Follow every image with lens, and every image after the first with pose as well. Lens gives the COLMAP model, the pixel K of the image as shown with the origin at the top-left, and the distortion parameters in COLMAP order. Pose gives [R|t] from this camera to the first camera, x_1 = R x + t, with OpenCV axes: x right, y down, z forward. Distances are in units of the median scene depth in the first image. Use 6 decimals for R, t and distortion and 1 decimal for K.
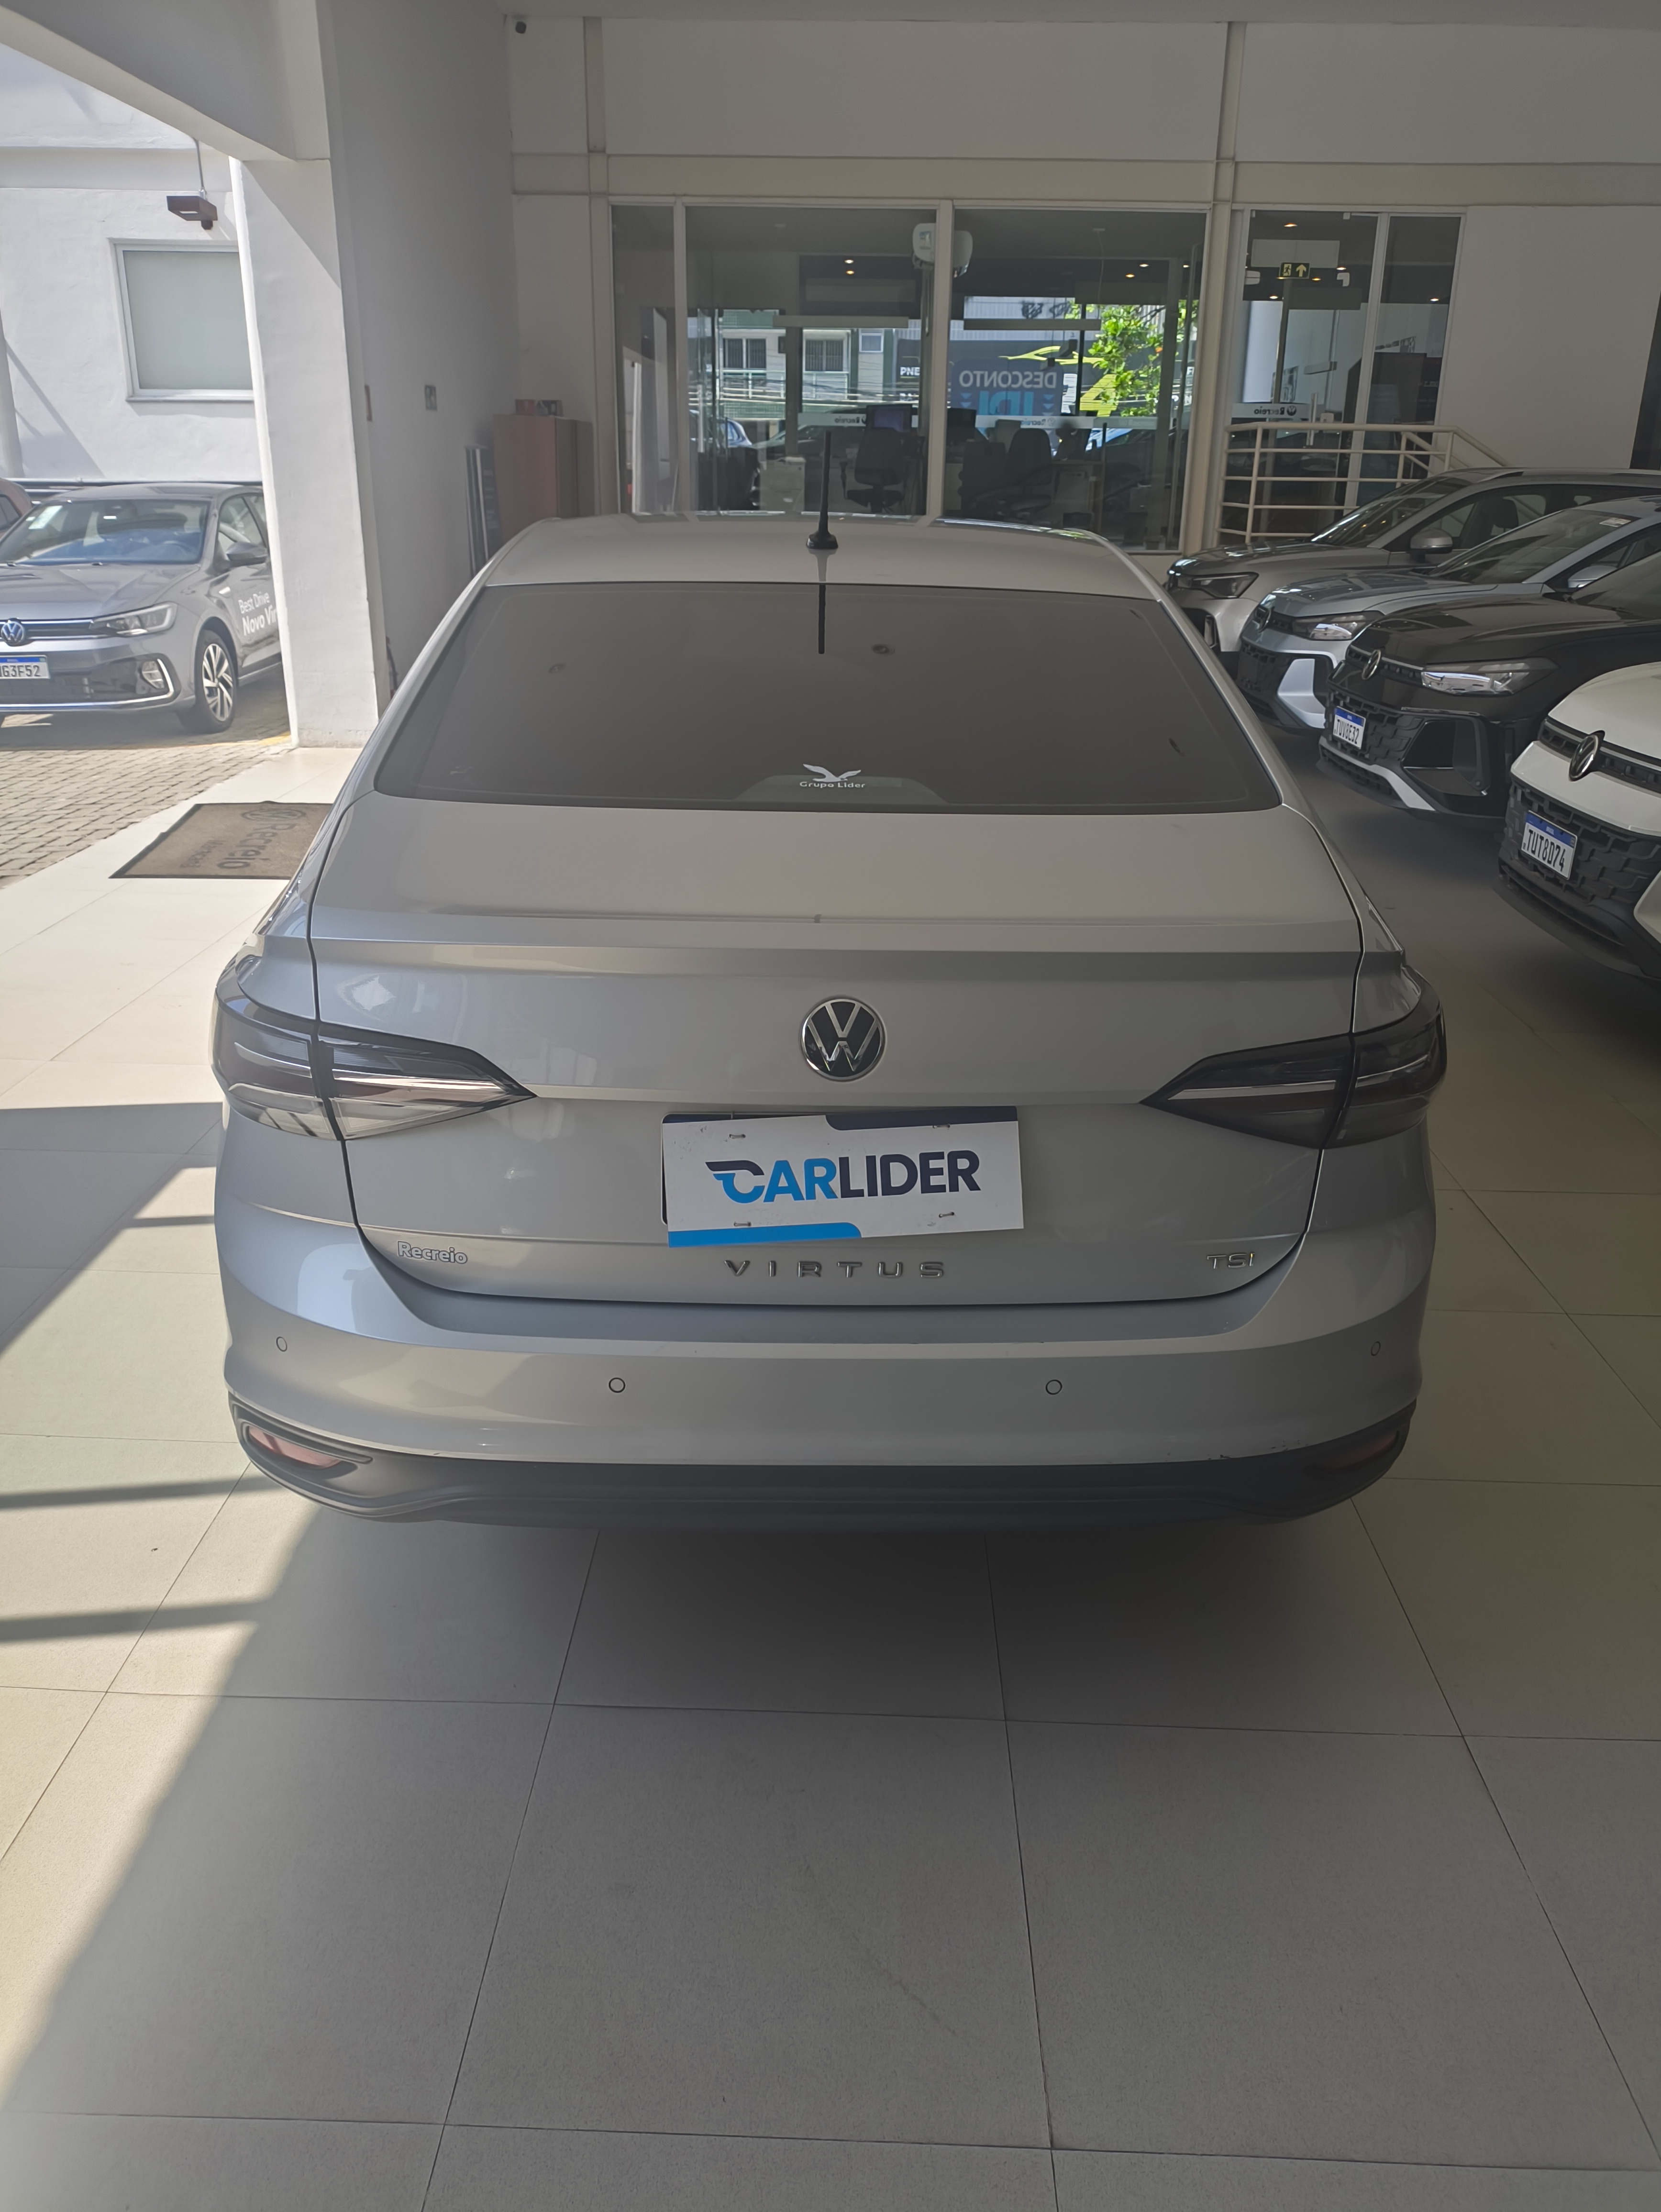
lens RADIAL K [[1665.8, 0, 844.3], [0, 1665.8, 1123.7], [0, 0, 1]] dist [0.121711, -0.235221]
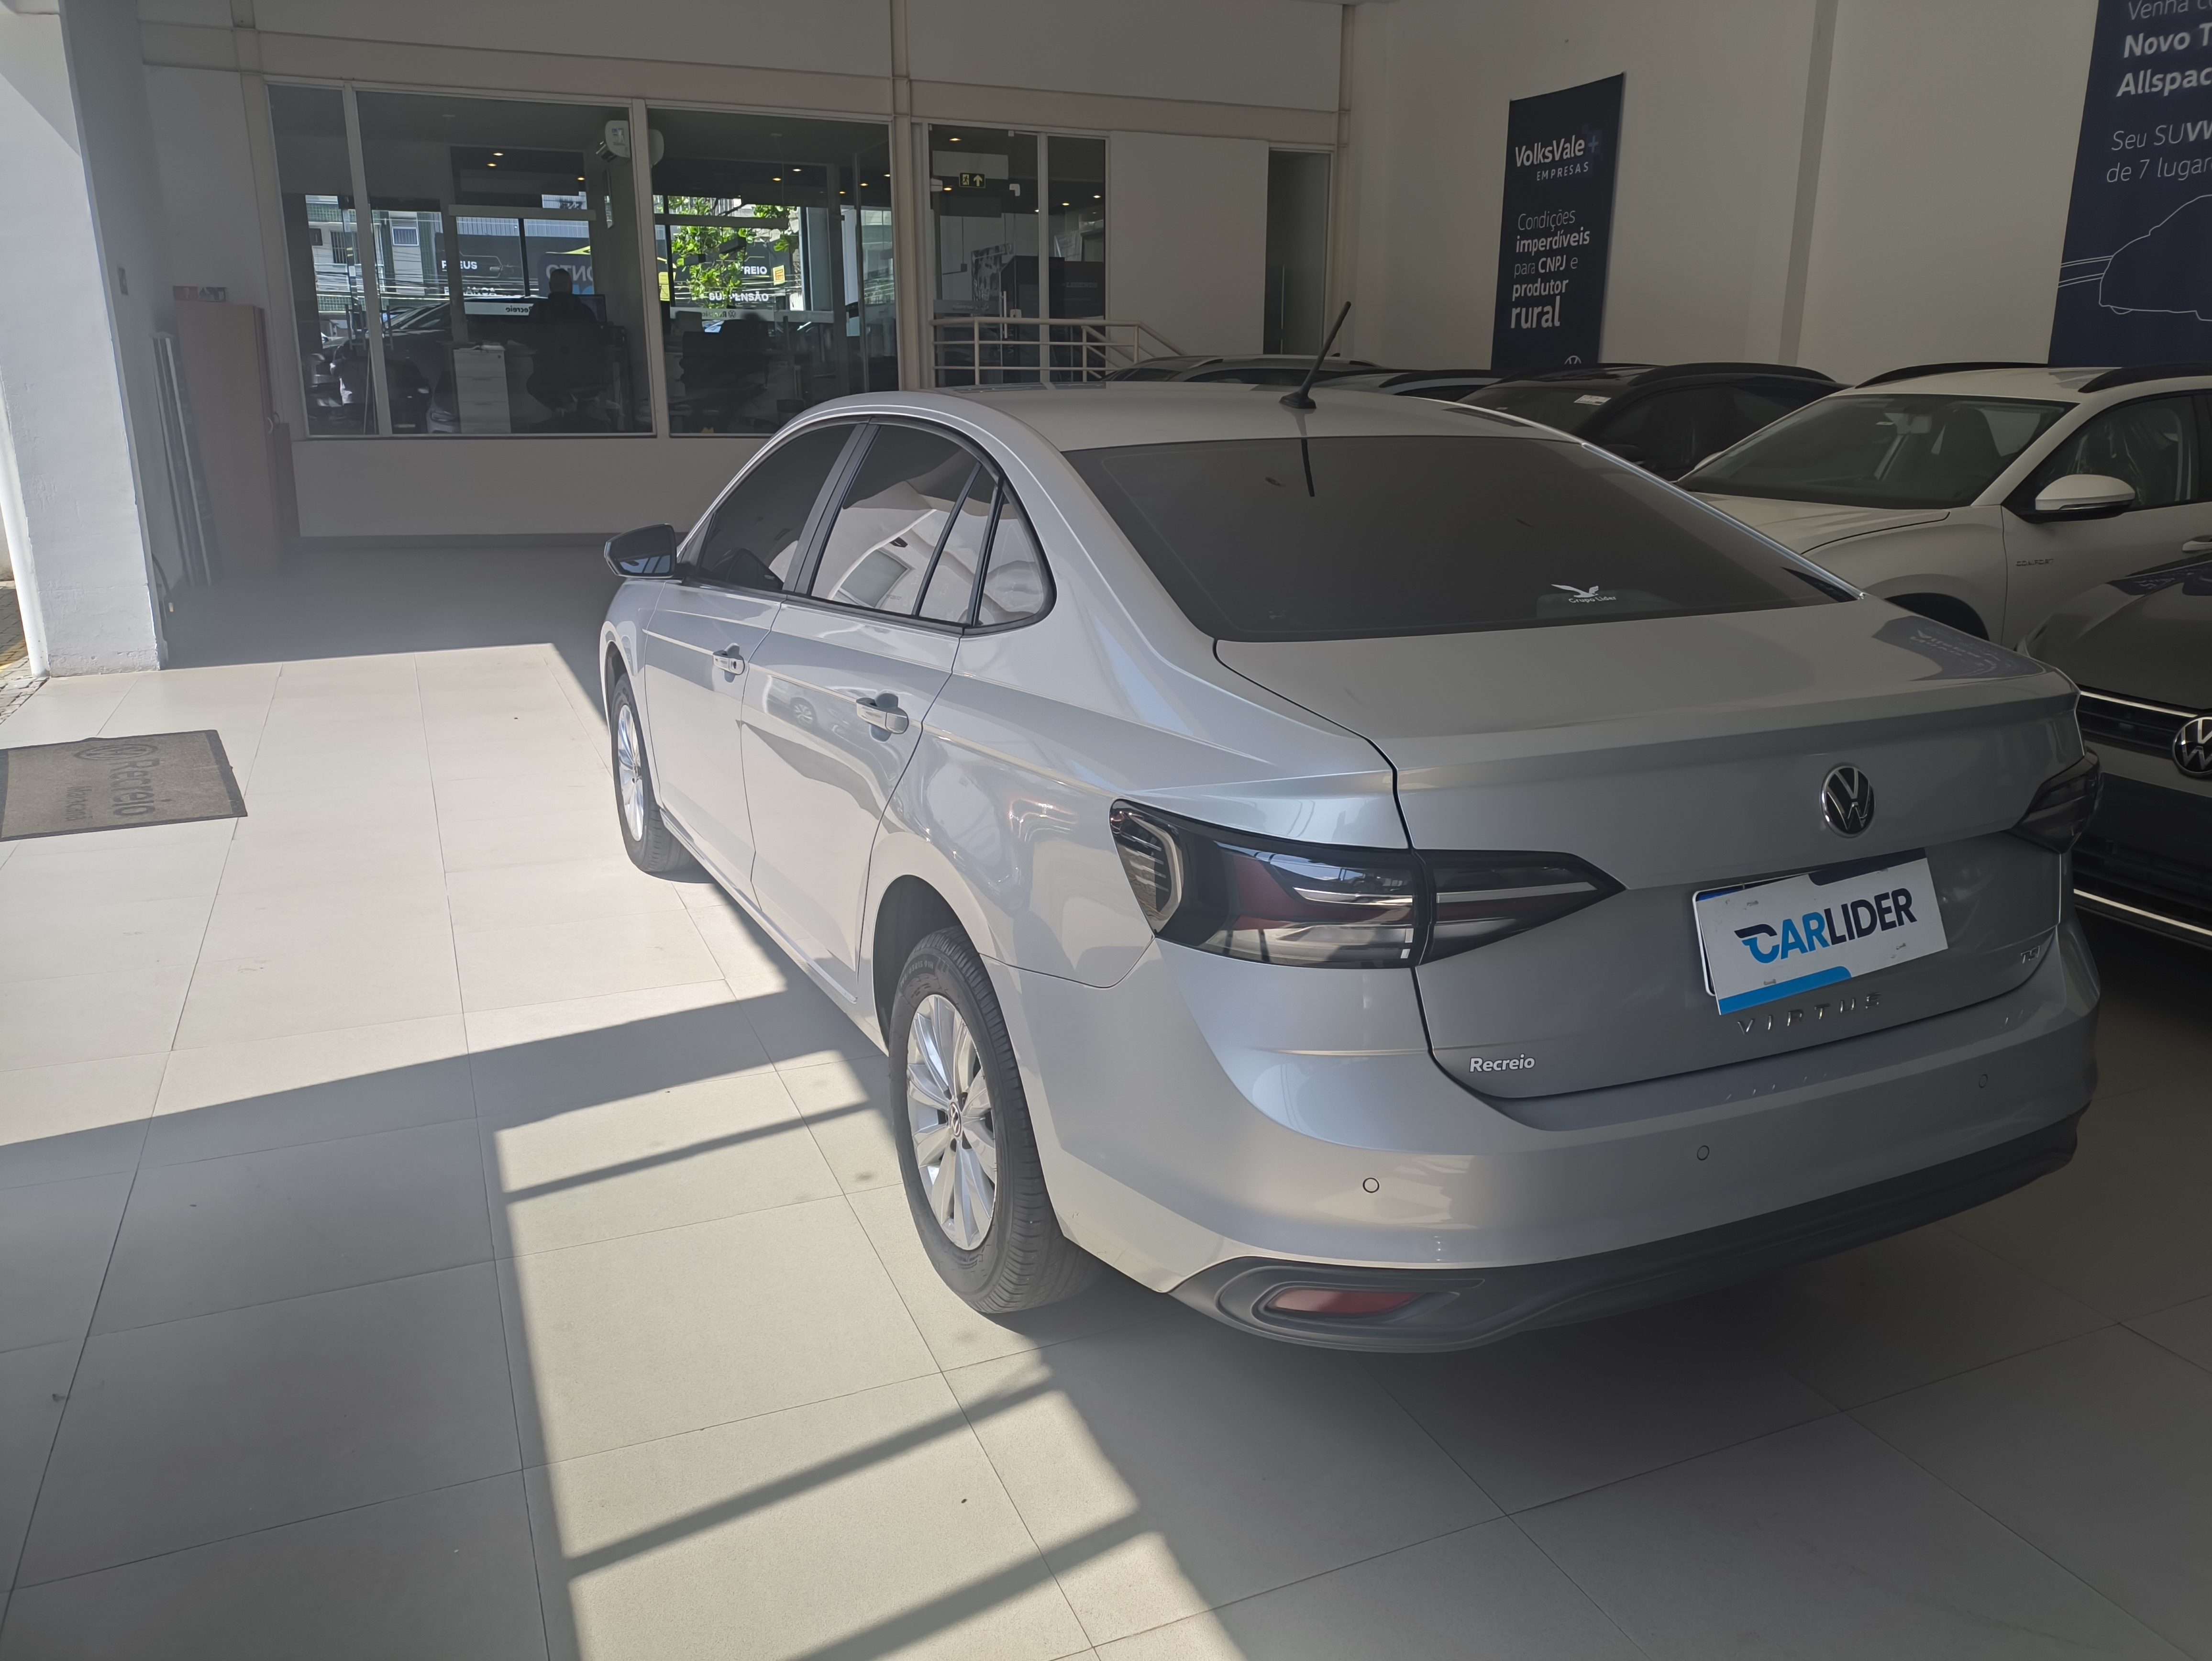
lens RADIAL K [[1662.2, 0, 1137.7], [0, 1662.2, 826.3], [0, 0, 1]] dist [0.078582, -0.095116]
pose [[0.905875, -0.121884, 0.405629, -0.216075], [0.161977, 0.984593, -0.065885, -0.008691], [-0.391349, 0.125386, 0.911660, 0.036417]]
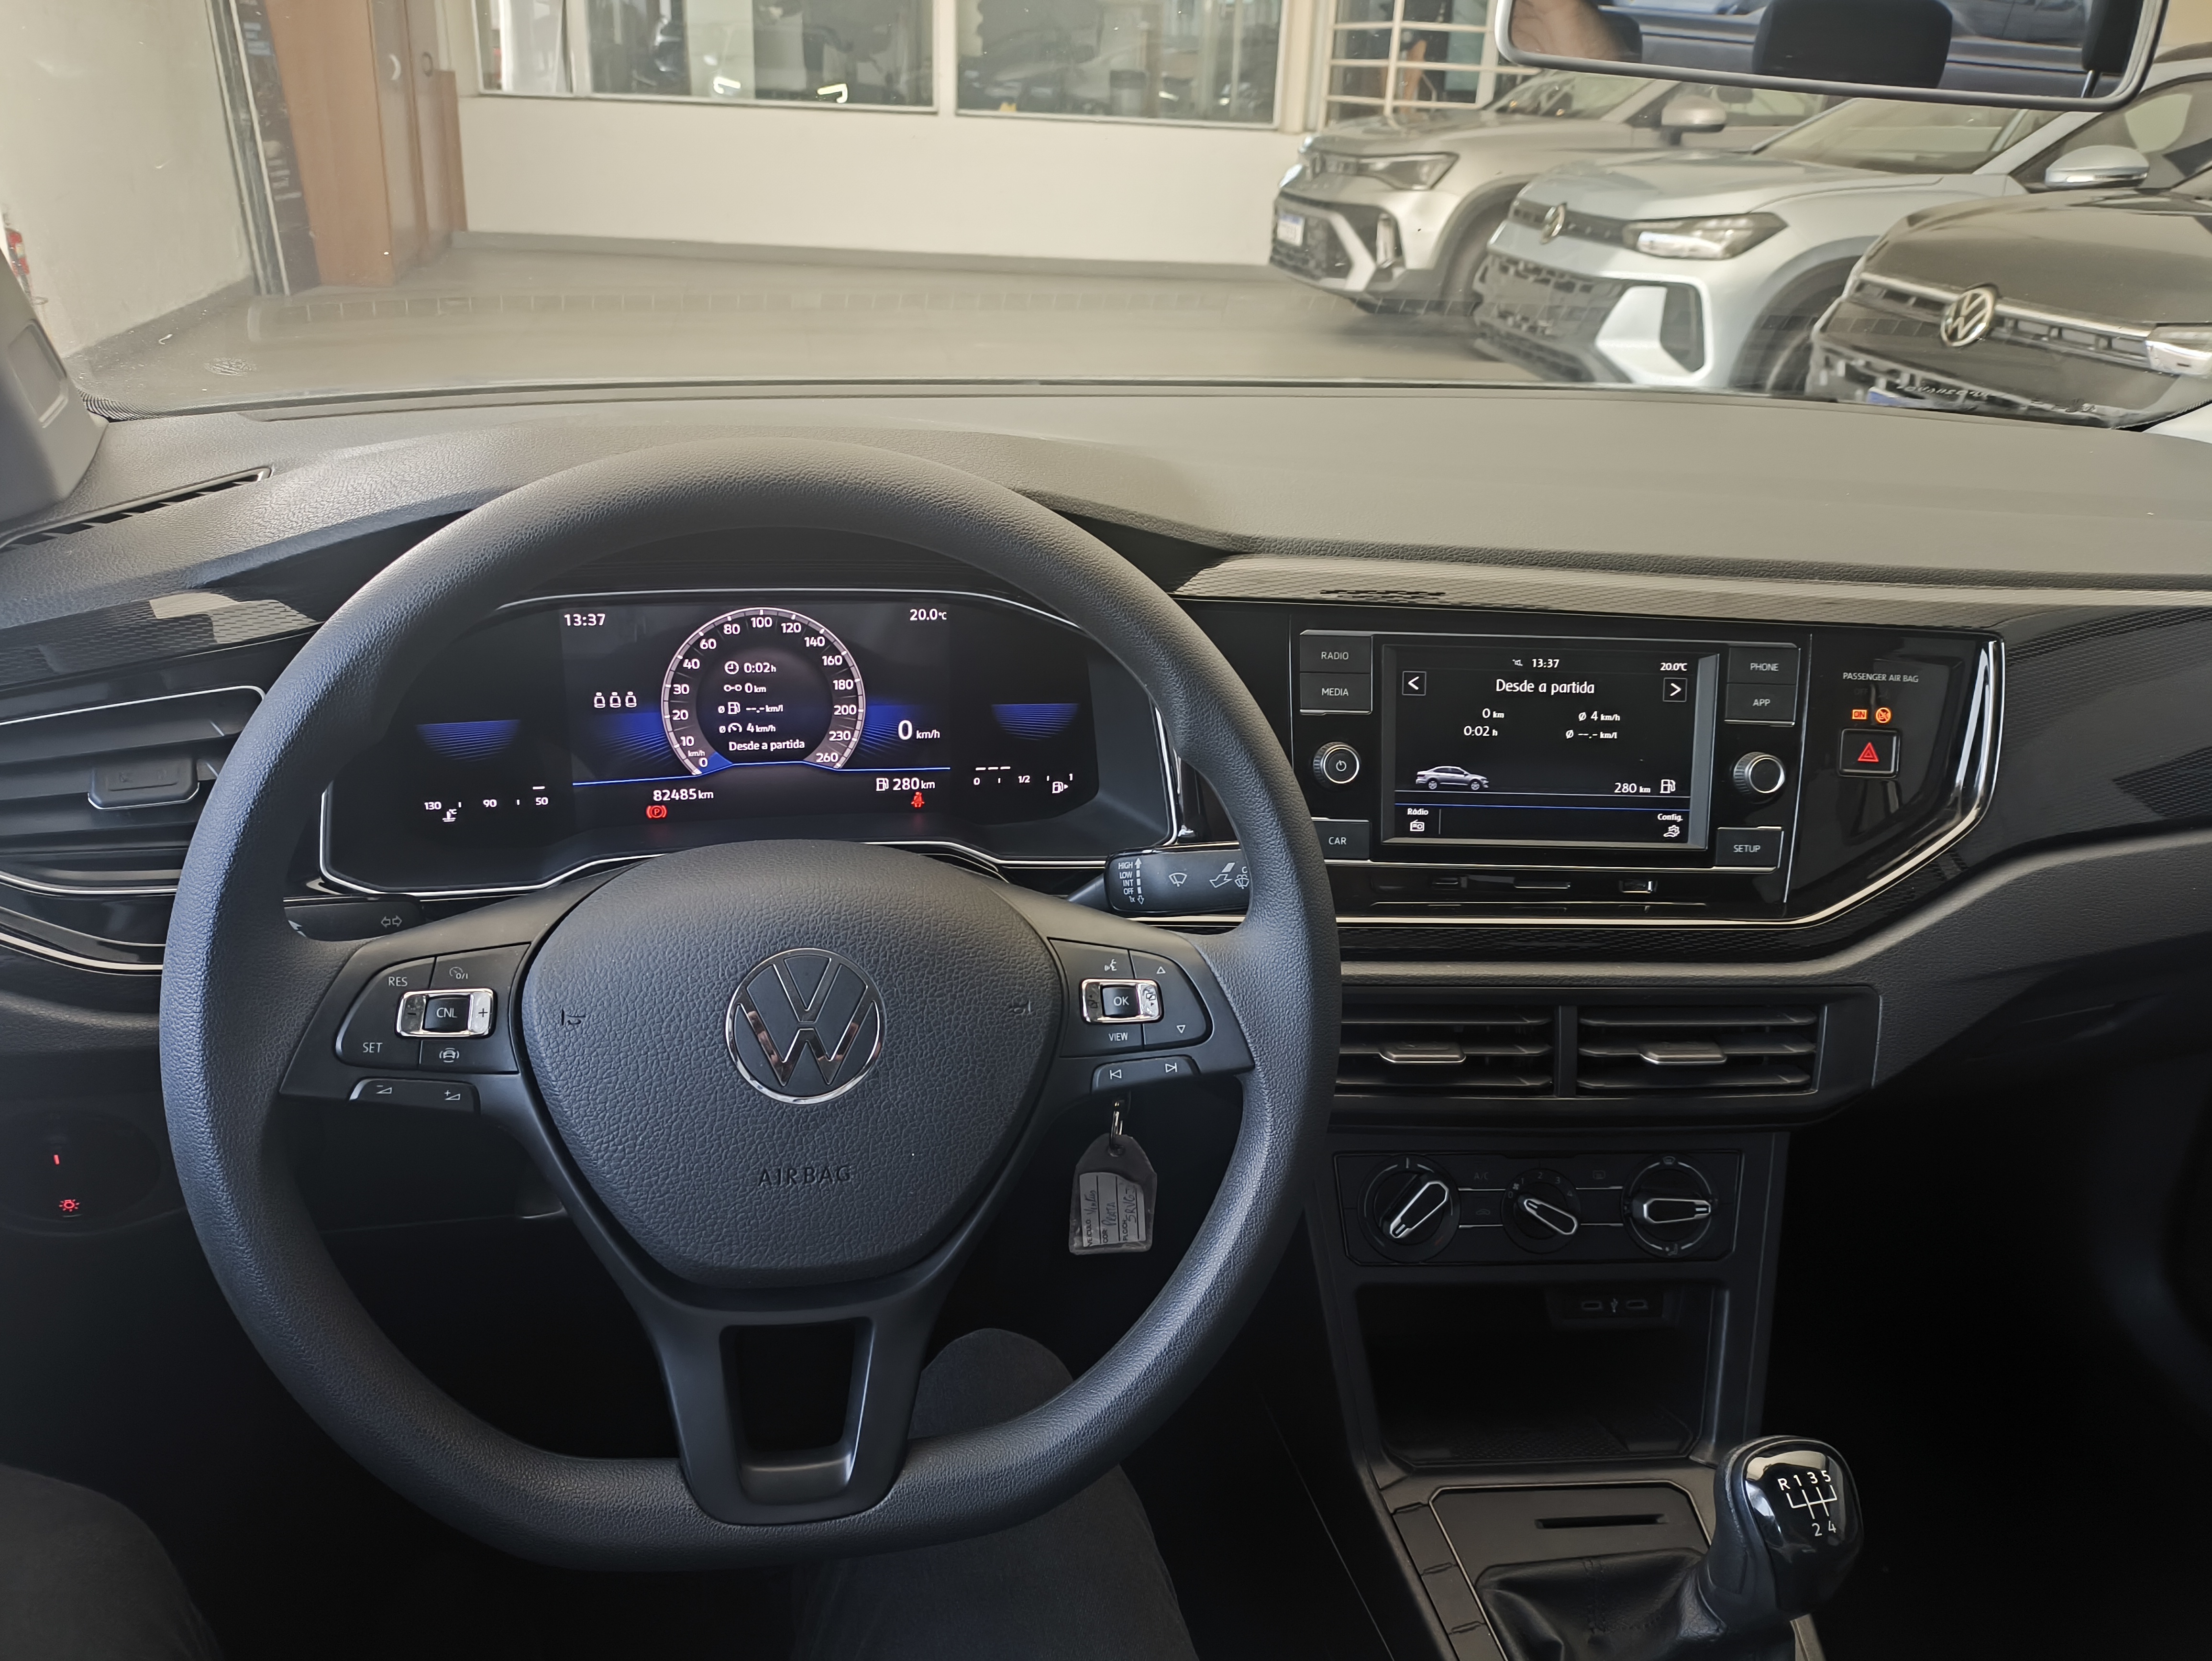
lens RADIAL K [[1674.5, 0, 1127.2], [0, 1674.5, 823.1], [0, 0, 1]] dist [0.001665, 0.001990]
pose [[0.977386, -0.057277, 0.203556, -0.057099], [0.045702, 0.997084, 0.061121, -0.146404], [-0.206463, -0.050436, 0.977154, 0.497909]]
